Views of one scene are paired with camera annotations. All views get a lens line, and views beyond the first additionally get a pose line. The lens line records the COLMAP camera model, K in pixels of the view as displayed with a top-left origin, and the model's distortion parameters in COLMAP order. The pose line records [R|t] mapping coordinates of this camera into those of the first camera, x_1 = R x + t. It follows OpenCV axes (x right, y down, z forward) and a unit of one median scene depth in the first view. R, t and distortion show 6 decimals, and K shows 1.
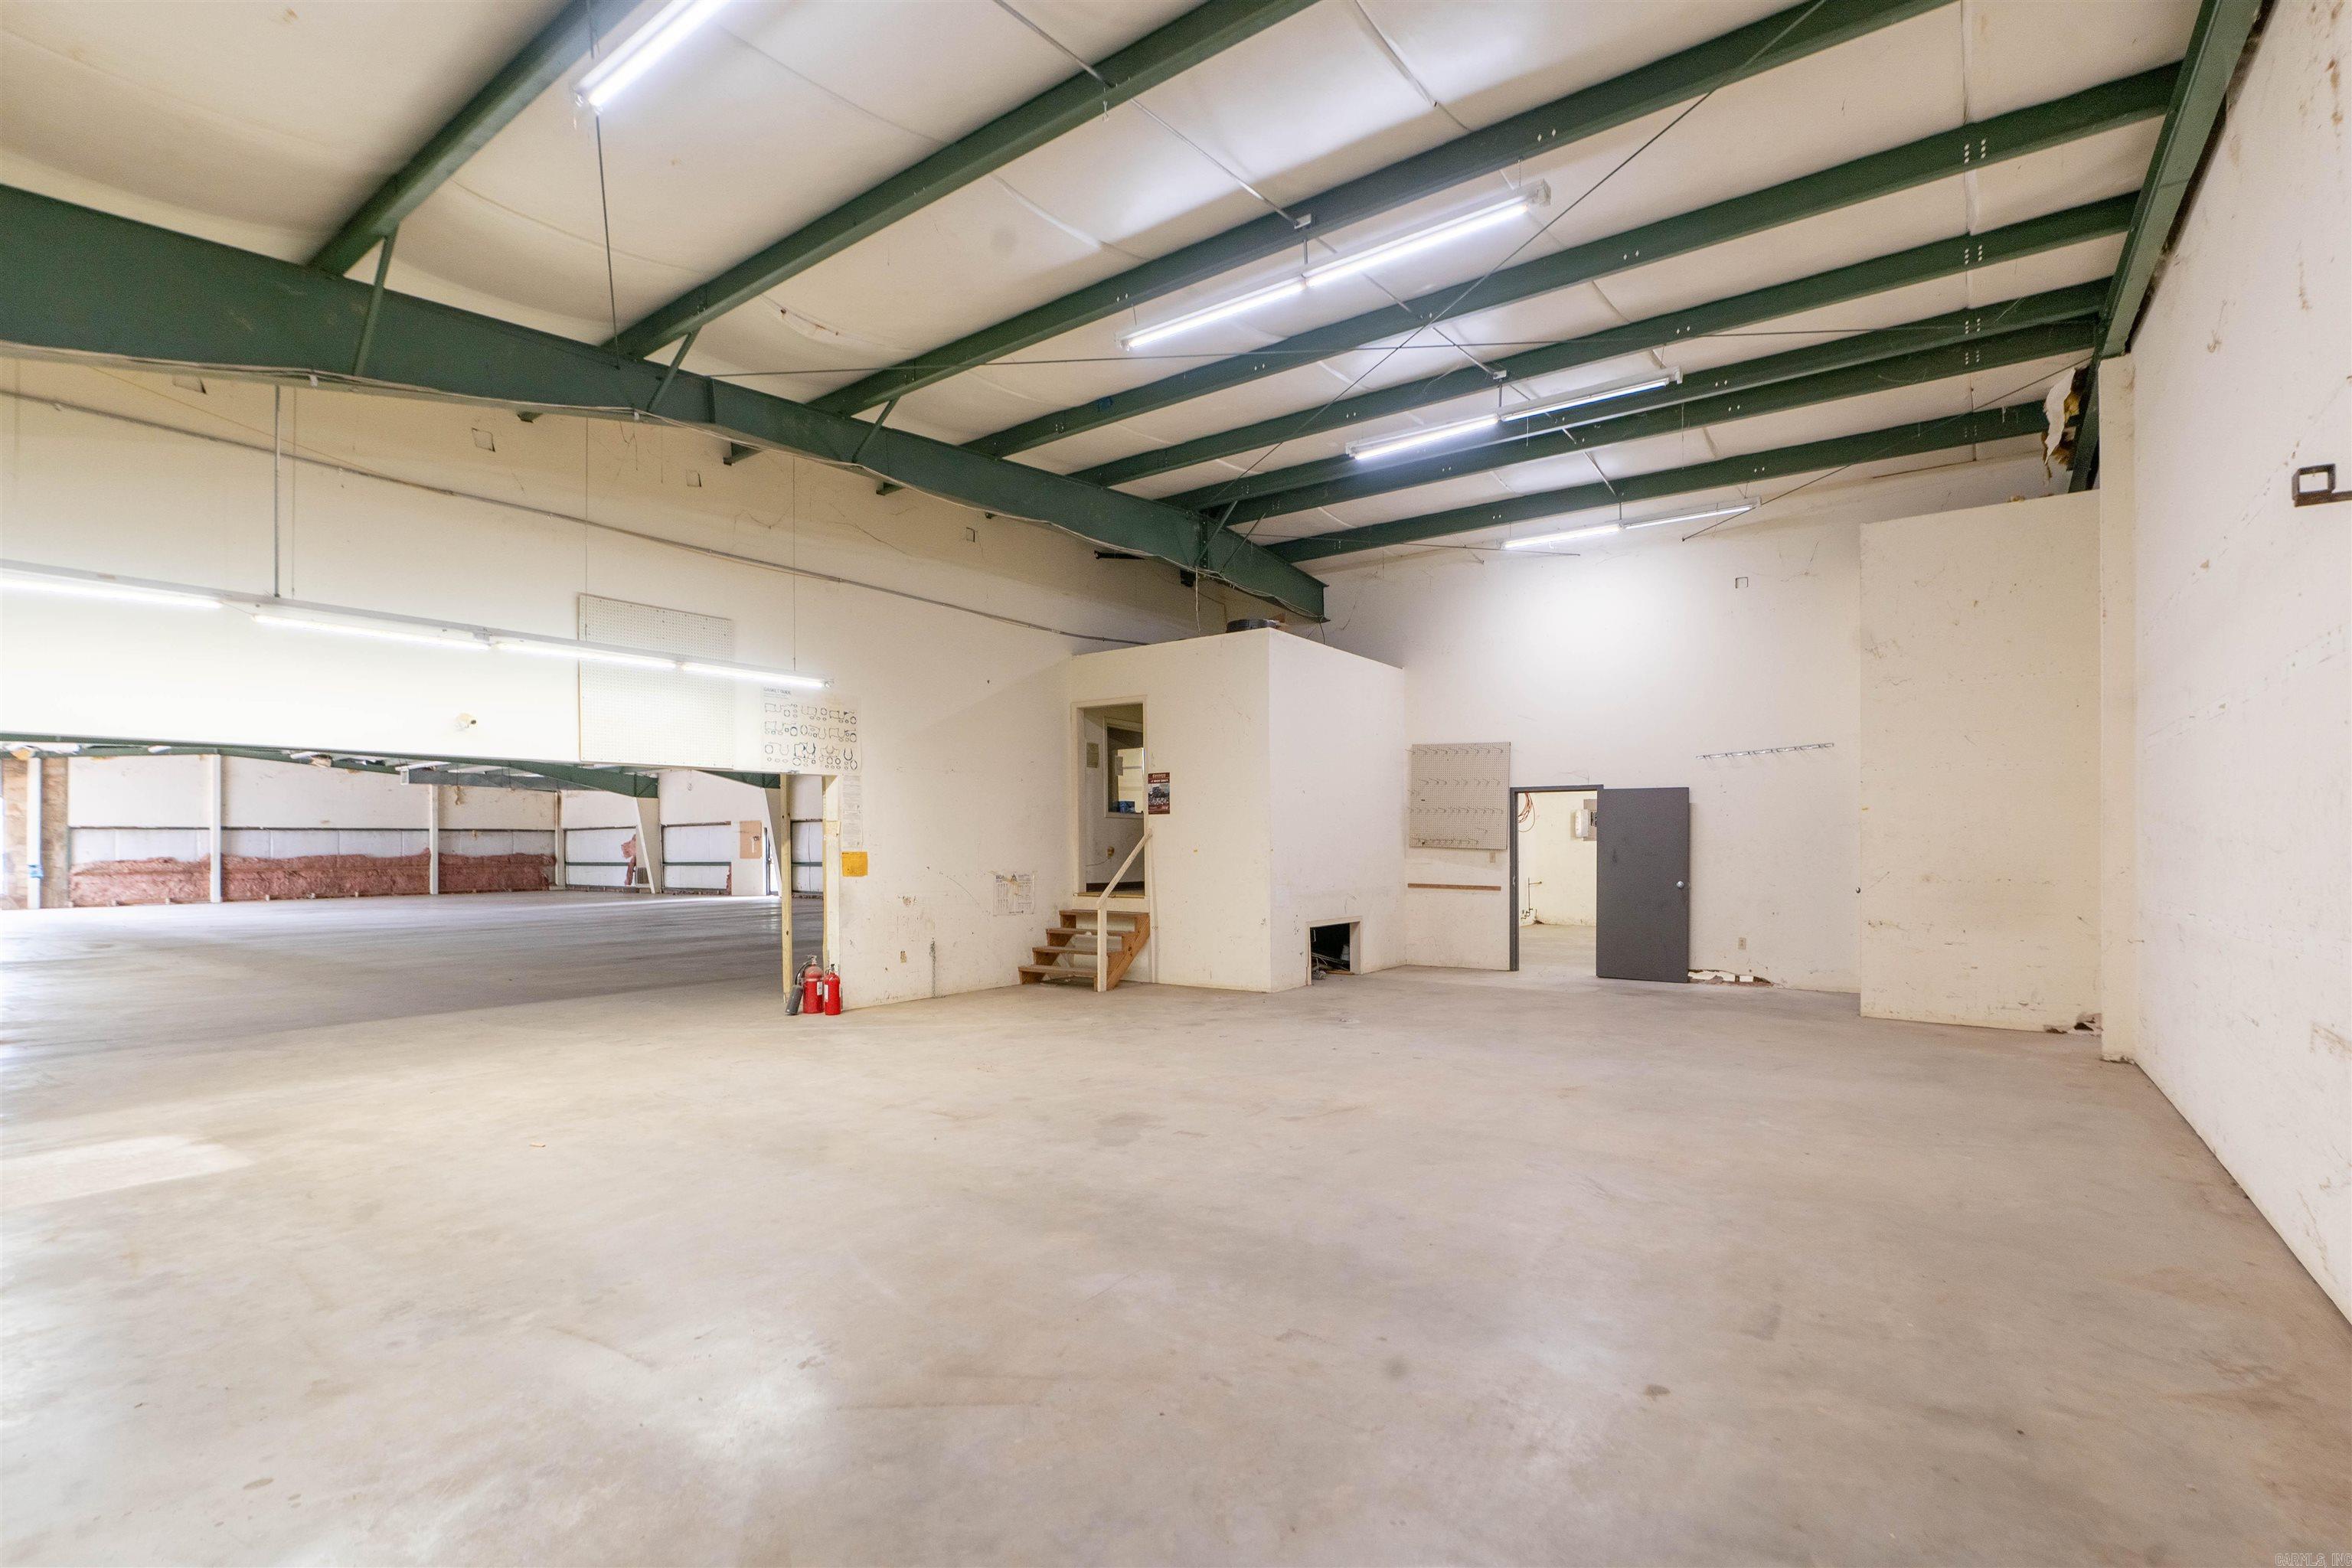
lens RADIAL K [[1085.7, 0, 1169.6], [0, 1085.7, 843.7], [0, 0, 1]] dist [-0.010474, 0.000941]
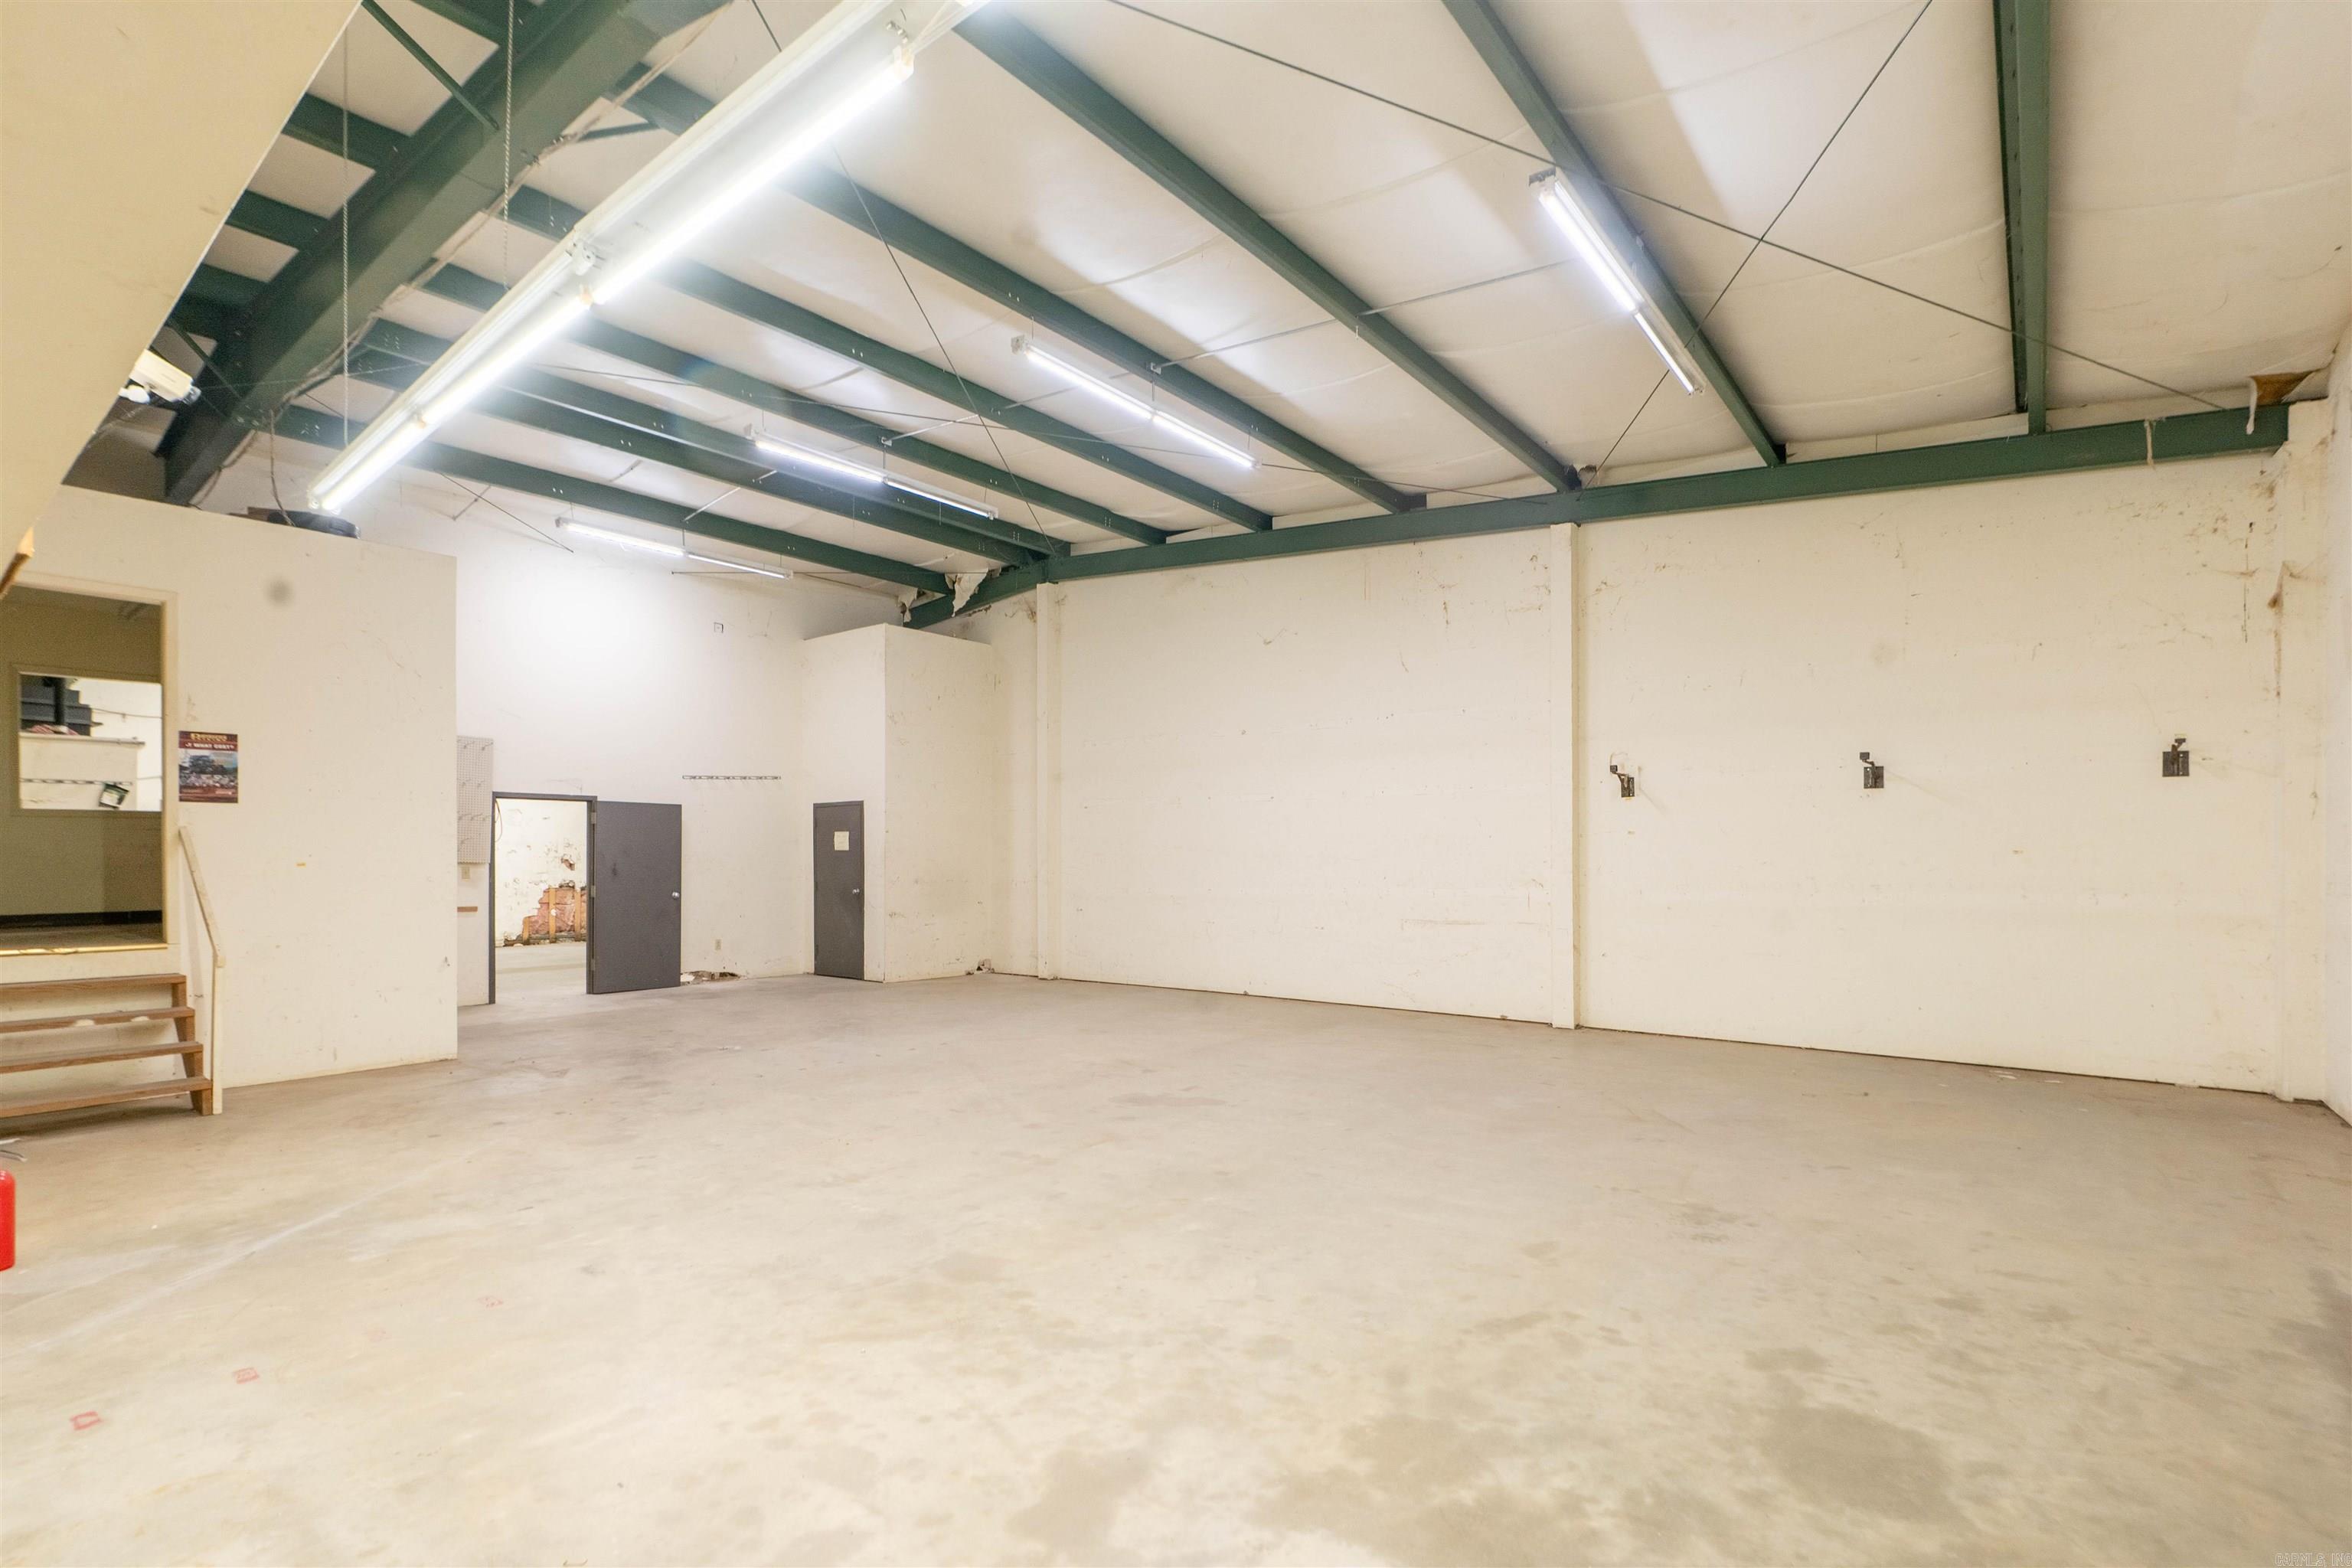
lens RADIAL K [[1085.7, 0, 1171.7], [0, 1085.7, 861.0], [0, 0, 1]] dist [-0.010474, 0.000941]
pose [[0.055636, 0.001627, 0.998450, -0.587849], [-0.001079, 0.999998, -0.001570, 0.005339], [-0.998451, -0.000990, 0.055638, 0.461388]]
